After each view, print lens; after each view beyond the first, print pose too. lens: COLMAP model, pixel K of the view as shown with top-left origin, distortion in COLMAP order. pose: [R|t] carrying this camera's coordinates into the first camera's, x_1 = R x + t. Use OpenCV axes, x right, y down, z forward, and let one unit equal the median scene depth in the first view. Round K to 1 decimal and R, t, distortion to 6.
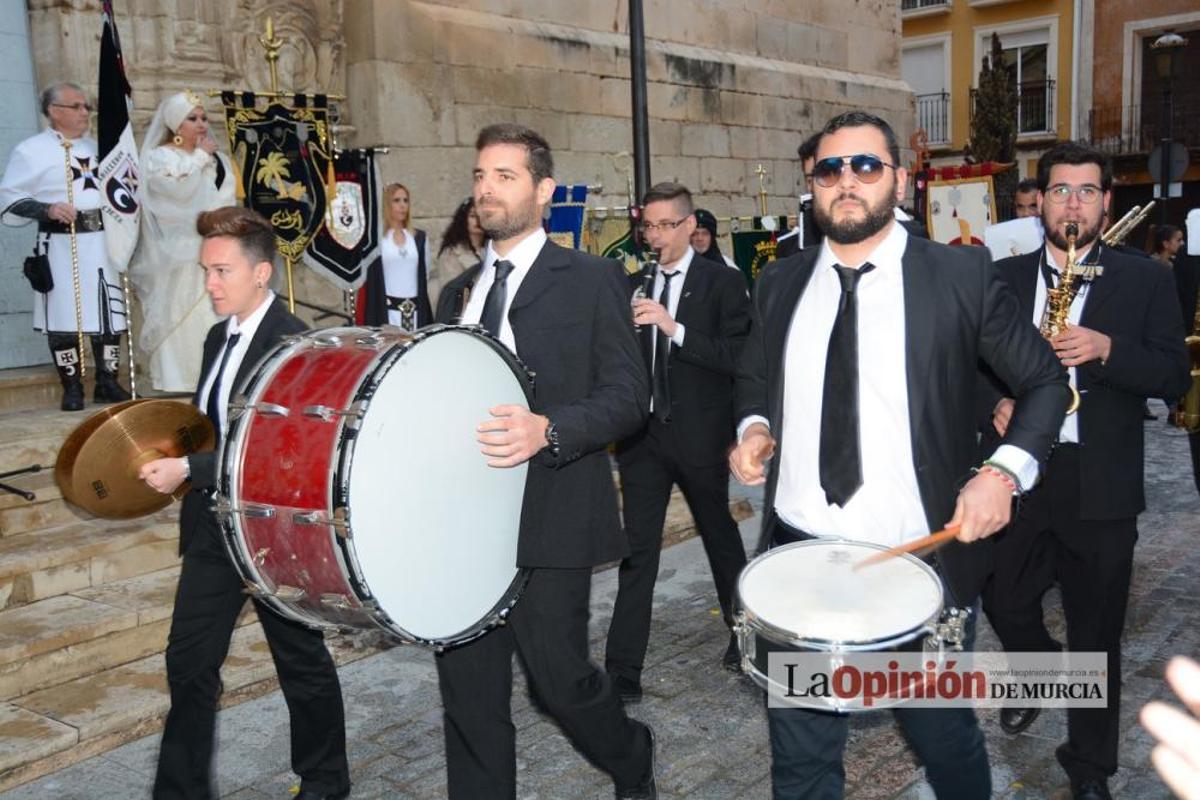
lens RADIAL K [[1272.8, 0, 596.2], [0, 1272.8, 398.1], [0, 0, 1]] dist [-0.059313, 0.274391]
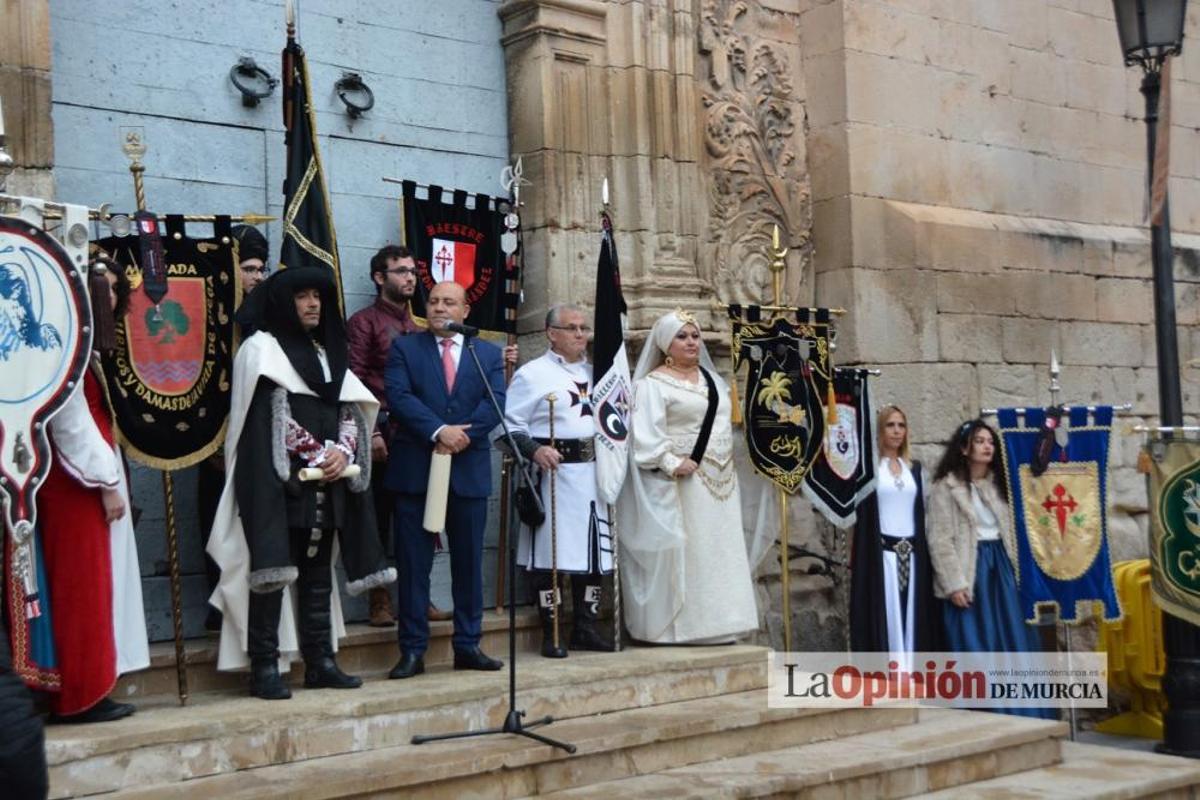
lens RADIAL K [[1559.8, 0, 588.0], [0, 1559.8, 403.6], [0, 0, 1]] dist [0.039644, 0.476978]
pose [[0.975253, -0.009439, -0.220888, -0.109475], [-0.027276, 0.986319, -0.162578, 0.008818], [0.219401, 0.164580, 0.961653, -0.069410]]
